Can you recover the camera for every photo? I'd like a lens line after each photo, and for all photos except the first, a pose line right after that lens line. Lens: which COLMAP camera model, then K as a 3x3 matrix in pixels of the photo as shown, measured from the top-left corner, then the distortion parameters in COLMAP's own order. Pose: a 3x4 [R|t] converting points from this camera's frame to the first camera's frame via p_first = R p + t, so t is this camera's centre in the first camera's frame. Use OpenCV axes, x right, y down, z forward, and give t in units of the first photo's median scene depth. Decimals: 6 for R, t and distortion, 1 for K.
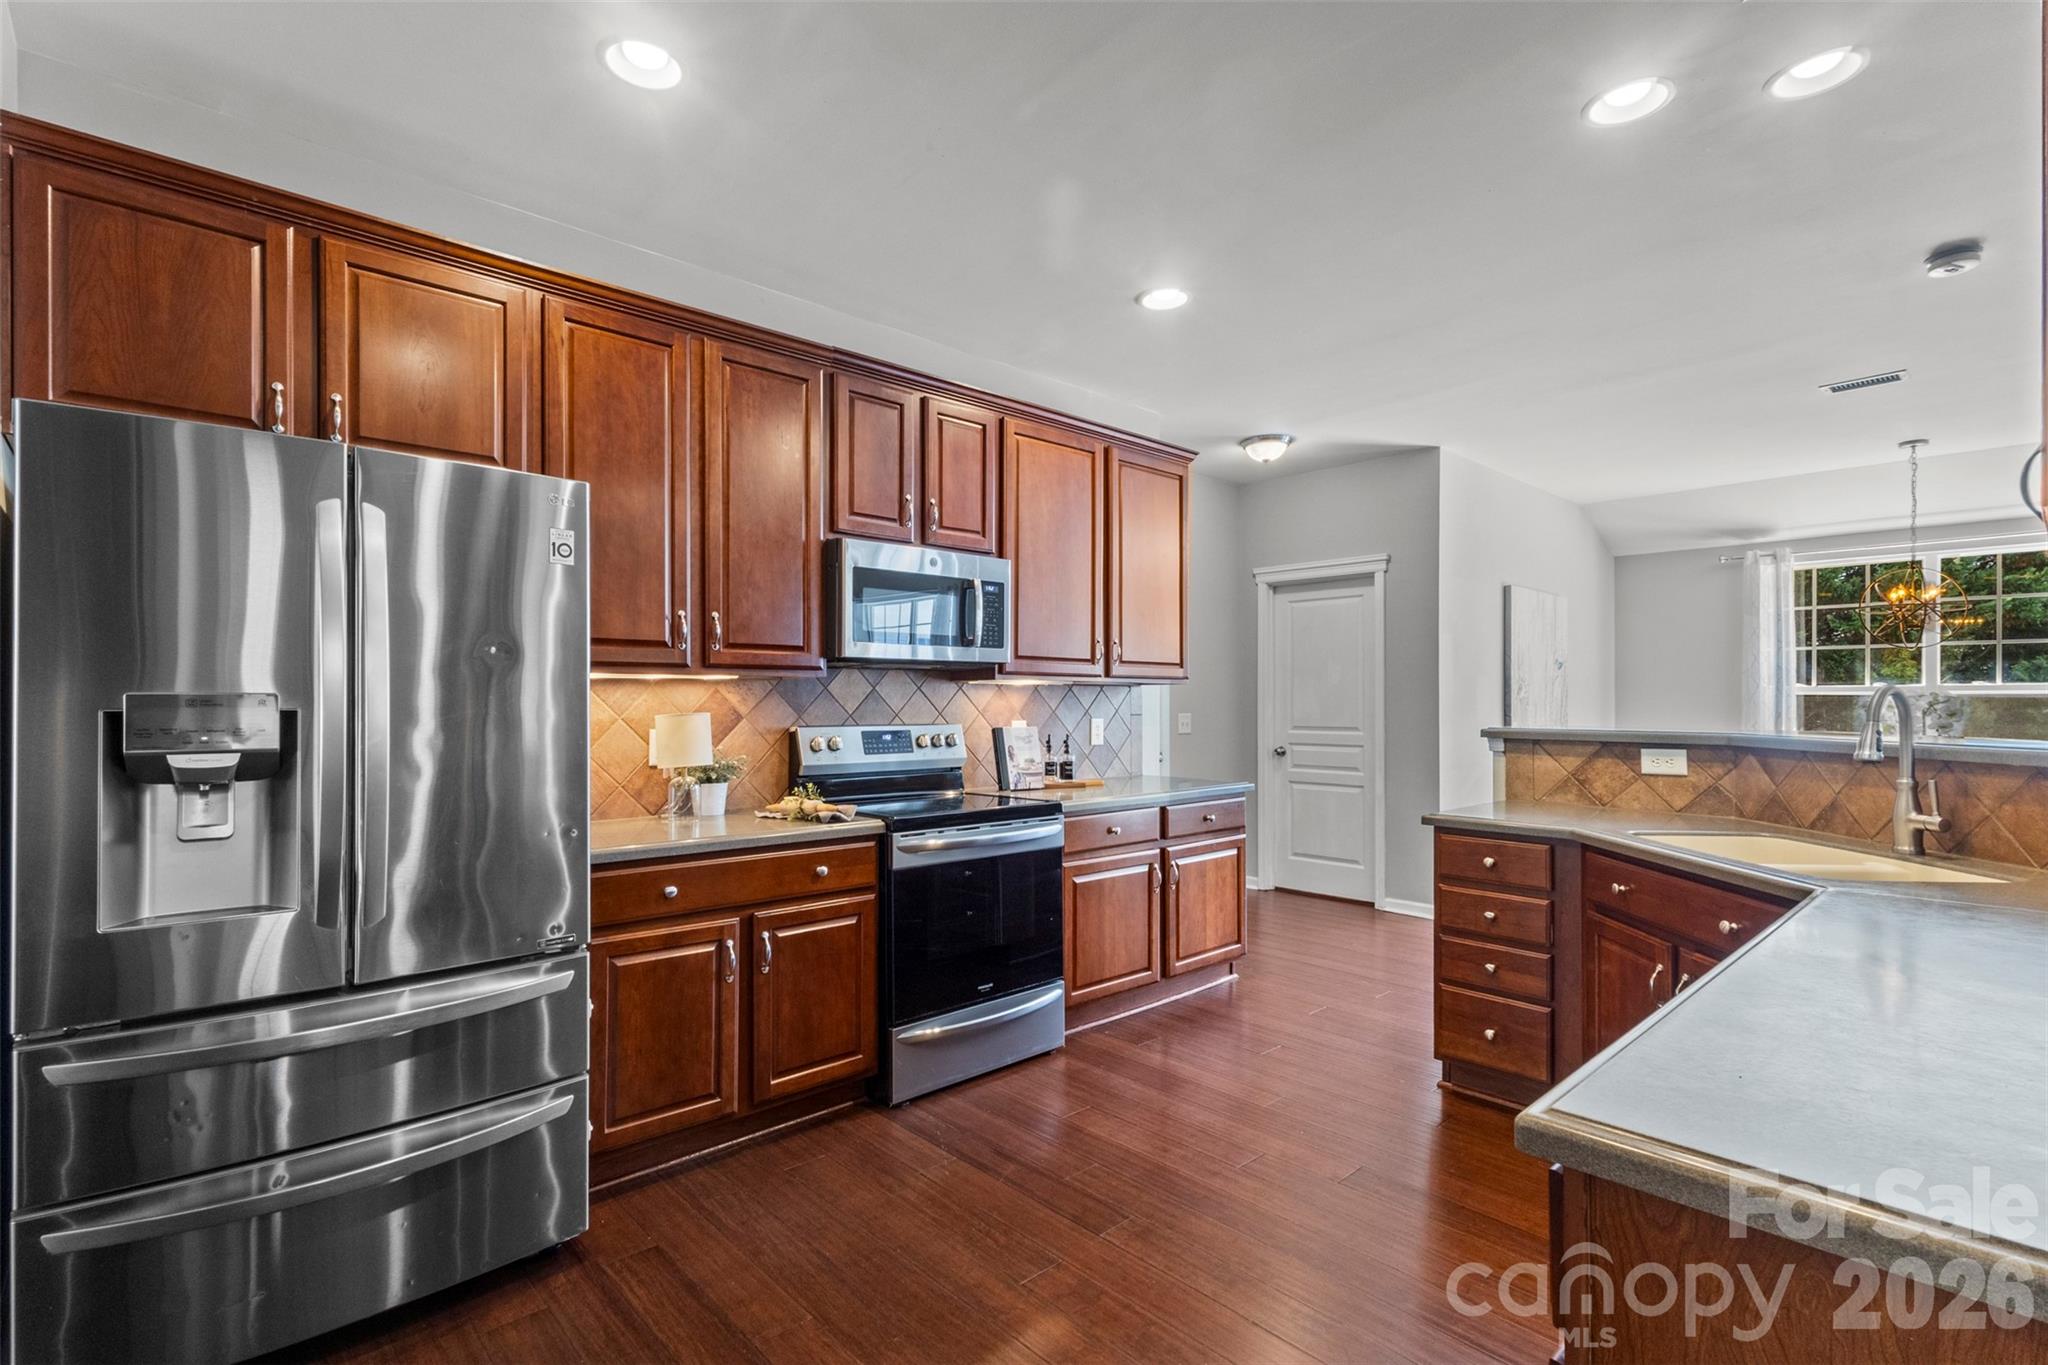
lens RADIAL K [[951.7, 0, 1032.8], [0, 951.7, 702.3], [0, 0, 1]] dist [0.008946, -0.000366]
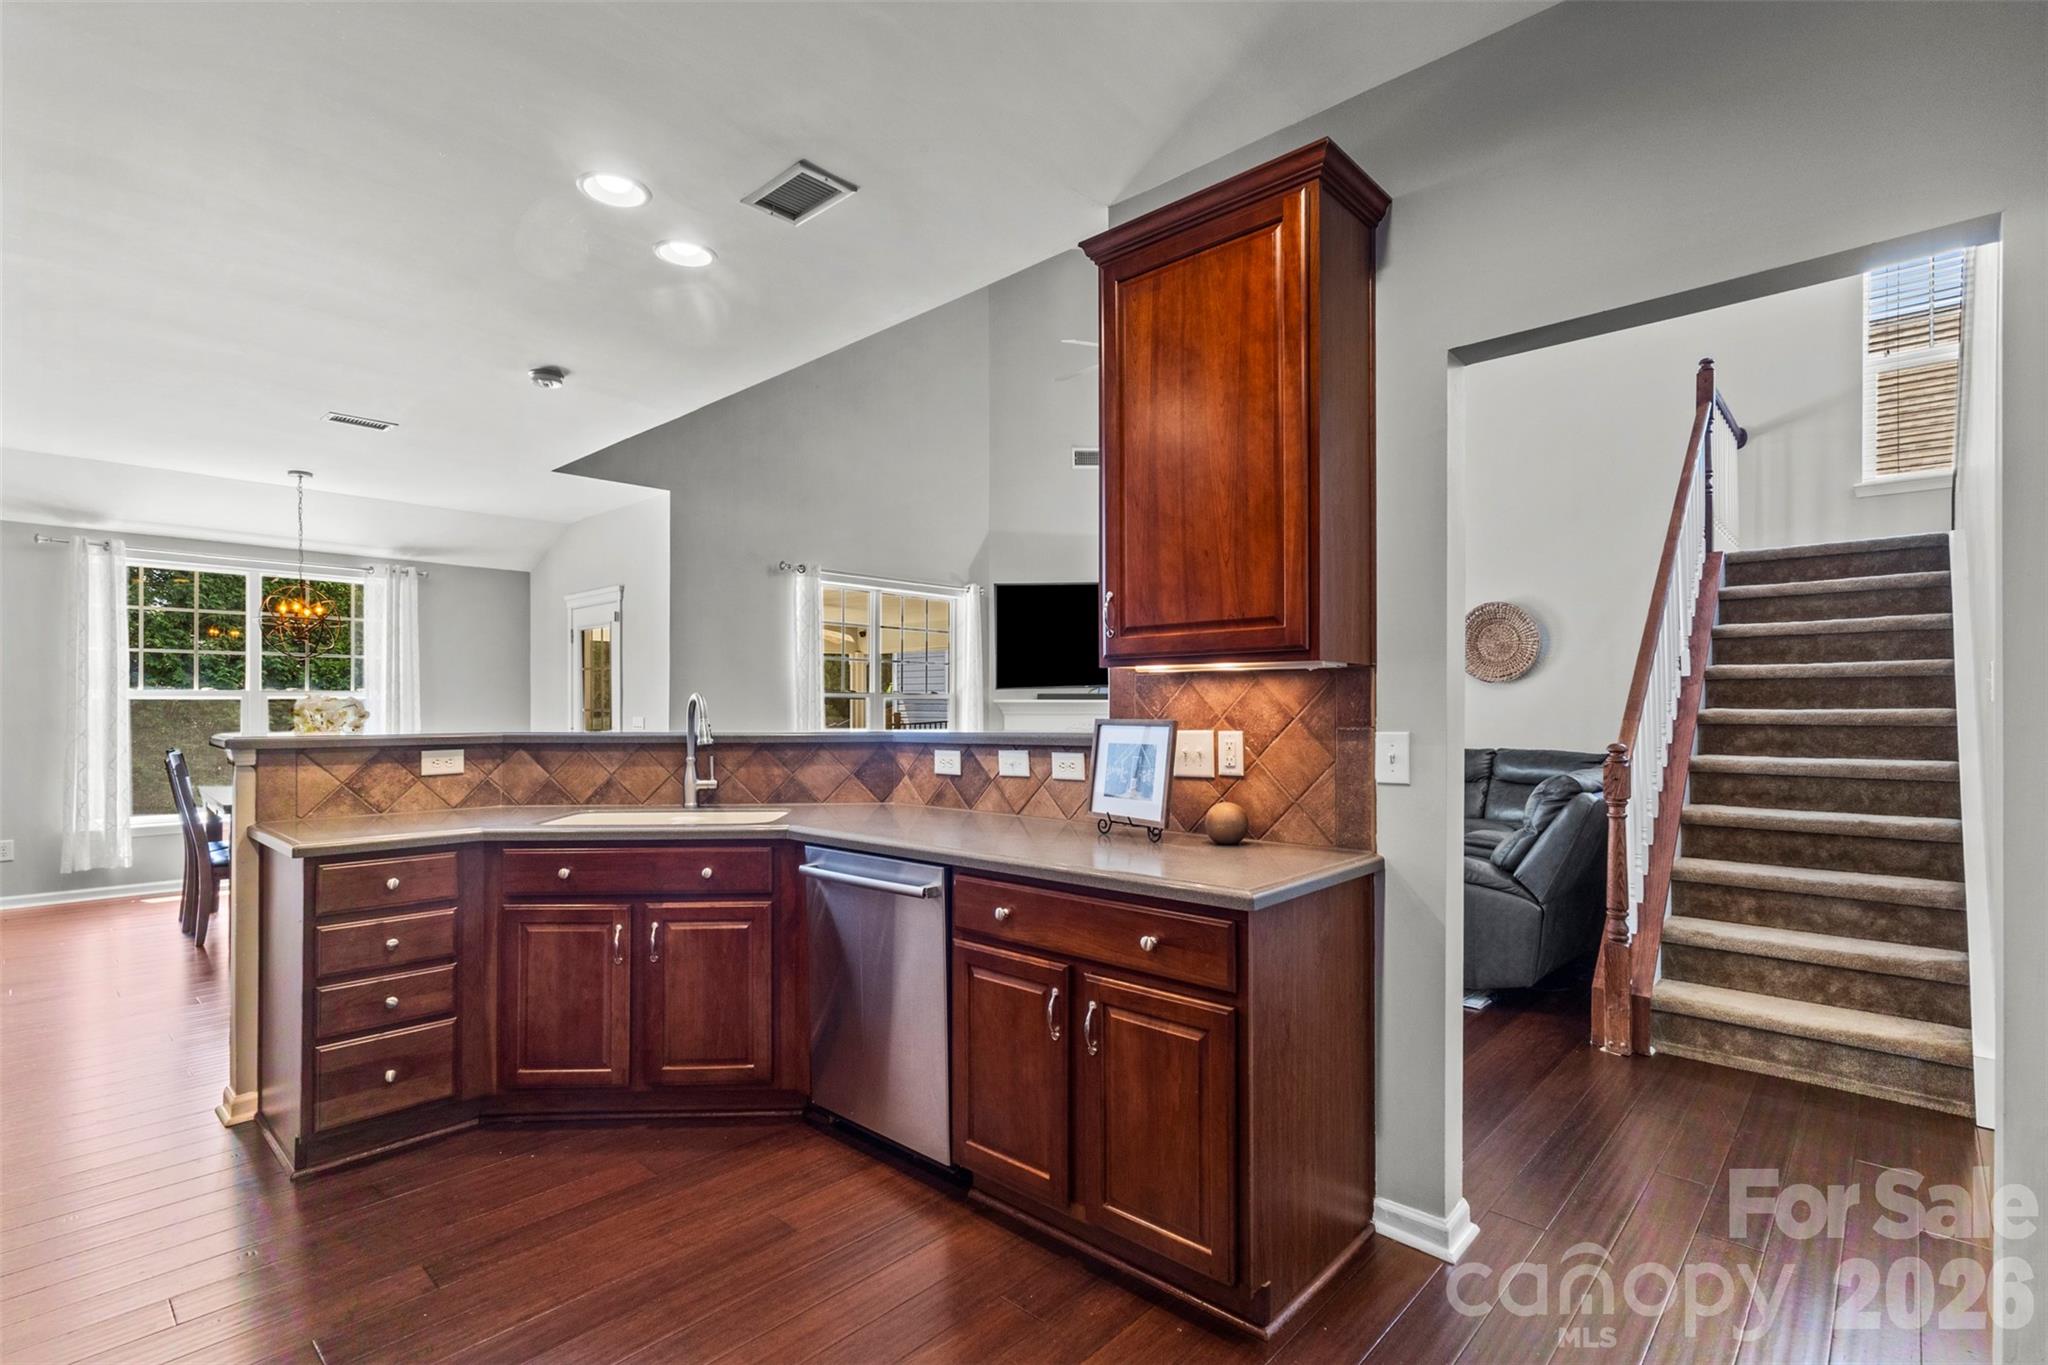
lens RADIAL K [[951.7, 0, 1017.5], [0, 951.7, 702.3], [0, 0, 1]] dist [0.008946, -0.000366]
pose [[-0.075276, 0.004110, 0.997154, -0.386745], [0.002313, 0.999990, -0.003947, 0.001638], [-0.997160, 0.002009, -0.075284, 0.398939]]
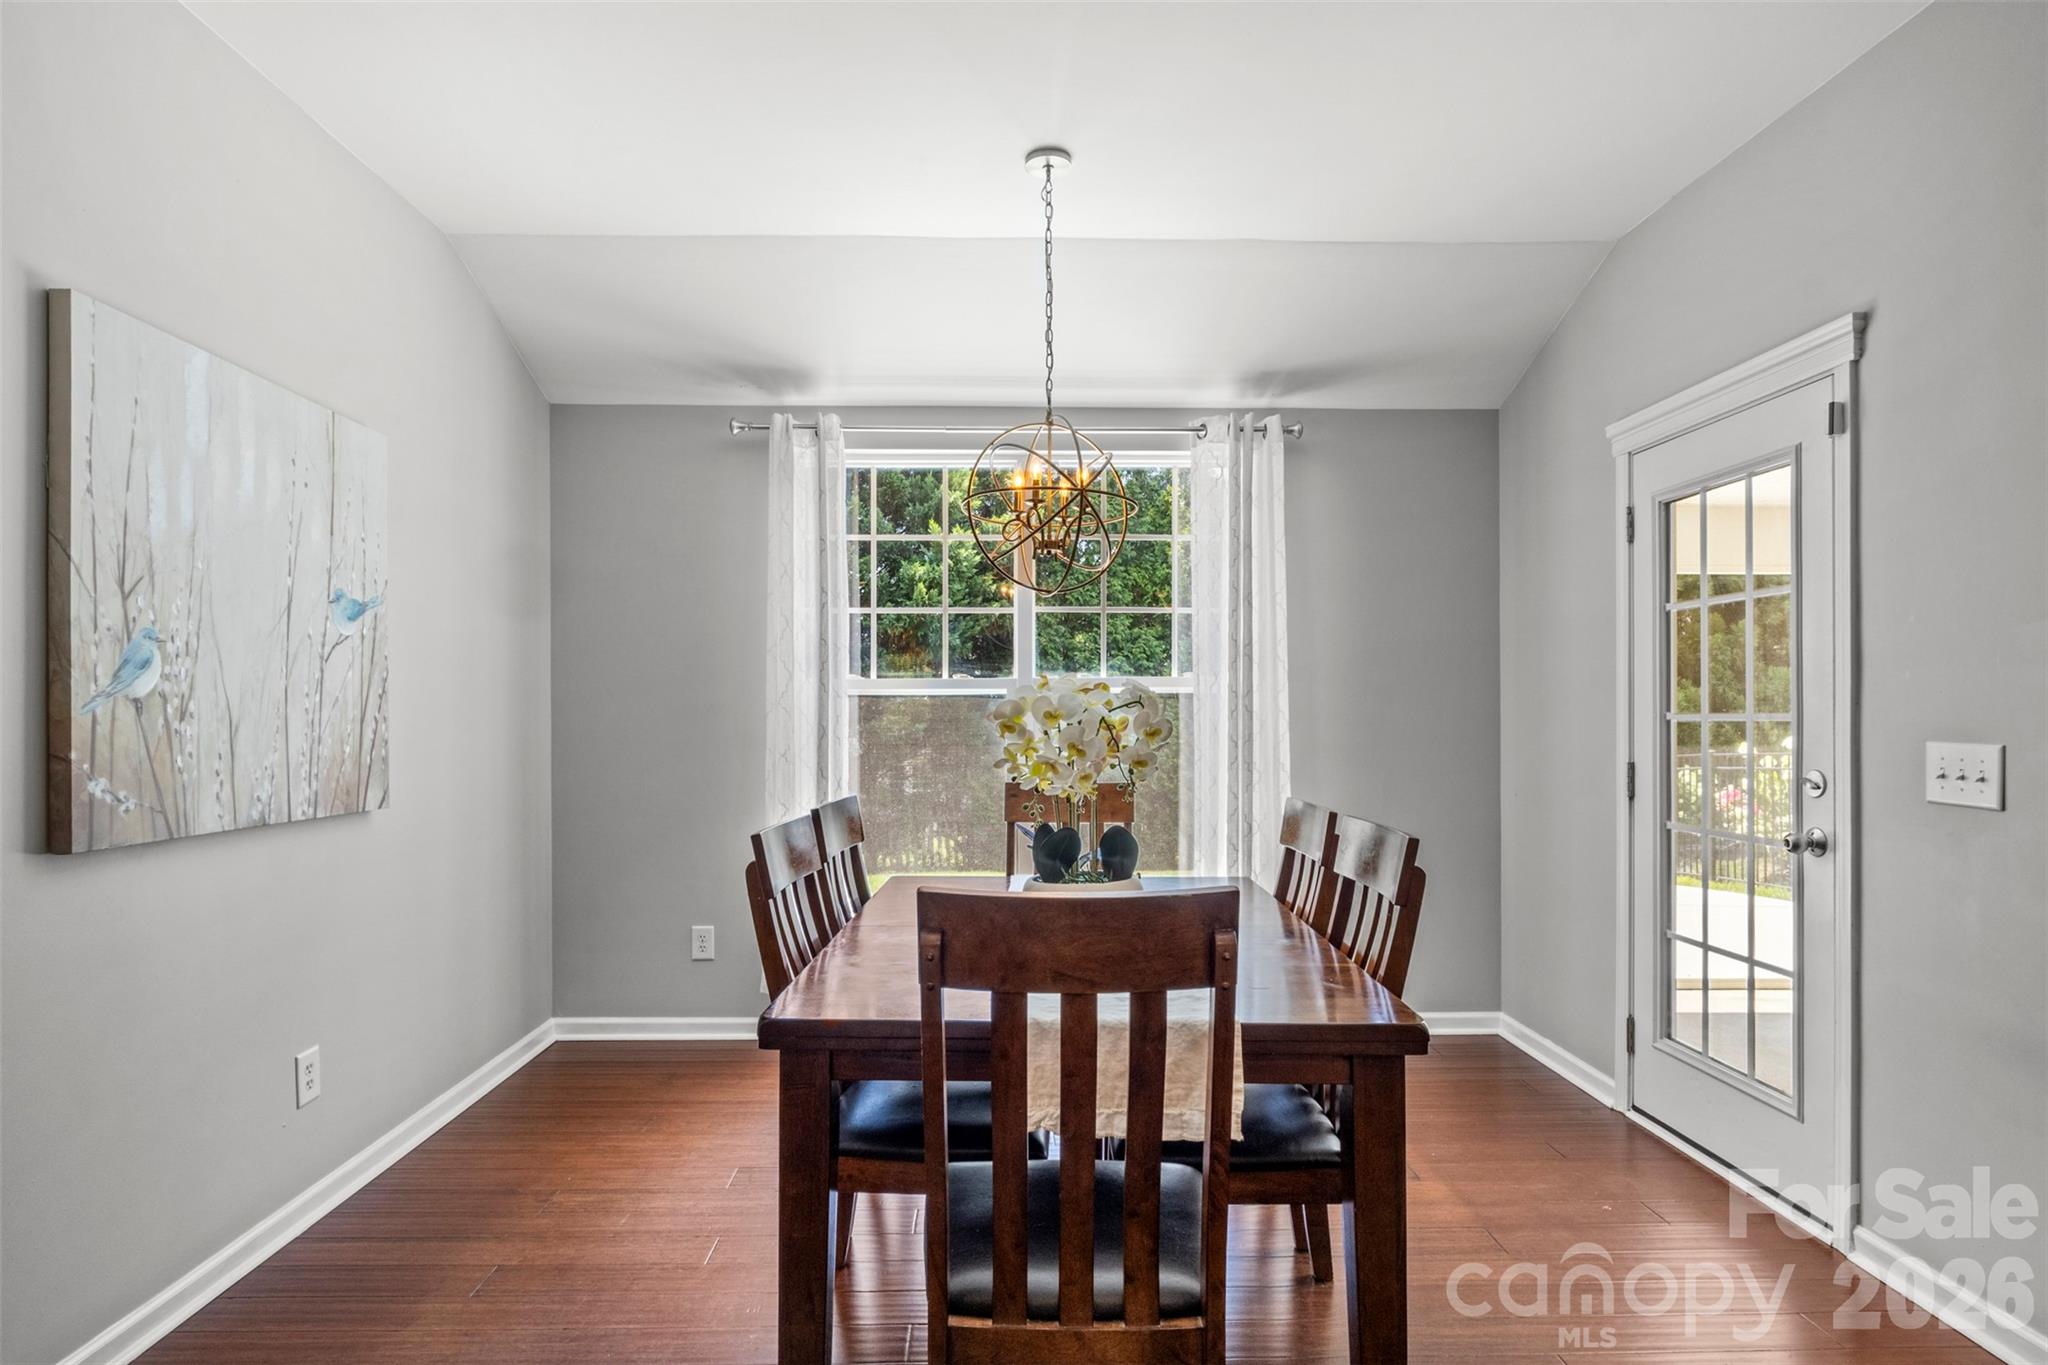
lens RADIAL K [[1074.8, 0, 1006.2], [0, 1074.8, 702.9], [0, 0, 1]] dist [-0.003693, 0.001670]
pose [[0.673589, 0.003716, 0.739097, 0.797705], [0.003078, 0.999965, -0.007832, 0.003227], [-0.739099, 0.007550, 0.673554, 1.024448]]
